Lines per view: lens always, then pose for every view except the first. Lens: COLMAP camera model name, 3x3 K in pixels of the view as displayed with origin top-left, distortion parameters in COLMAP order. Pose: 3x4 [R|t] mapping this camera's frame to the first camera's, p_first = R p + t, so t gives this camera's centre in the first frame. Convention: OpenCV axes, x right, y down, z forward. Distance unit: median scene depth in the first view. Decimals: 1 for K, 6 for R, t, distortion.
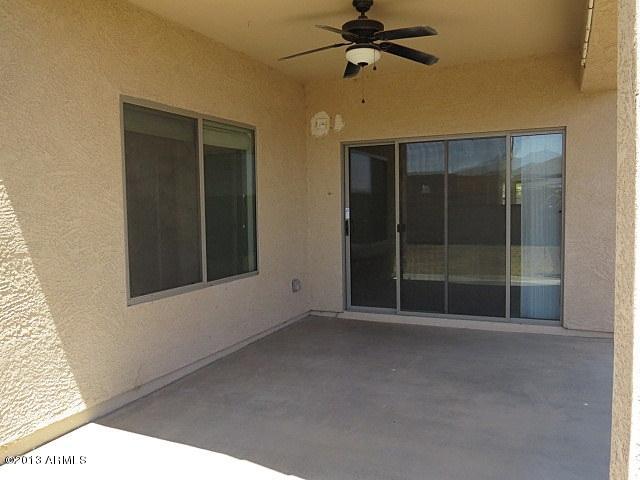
lens RADIAL K [[498.7, 0, 320.0], [0, 498.7, 240.0], [0, 0, 1]] dist [-0.033365, -0.003069]
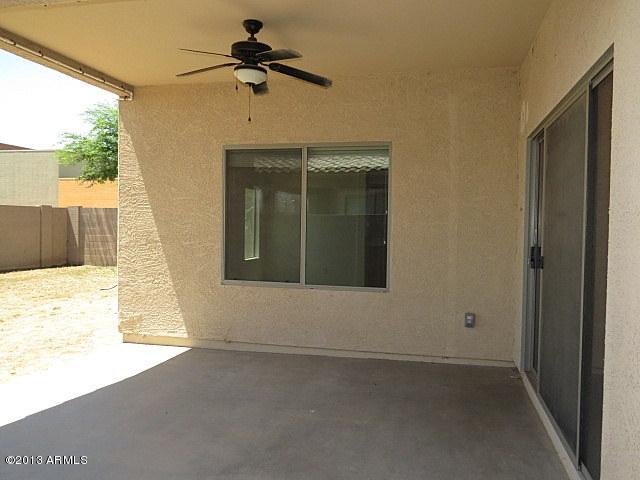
lens RADIAL K [[498.7, 0, 320.0], [0, 498.7, 240.0], [0, 0, 1]] dist [-0.033365, -0.003069]
pose [[0.232456, 0.050748, -0.971282, 1.156704], [-0.090851, 0.995404, 0.030265, -0.074231], [0.968354, 0.081207, 0.235999, 0.931427]]
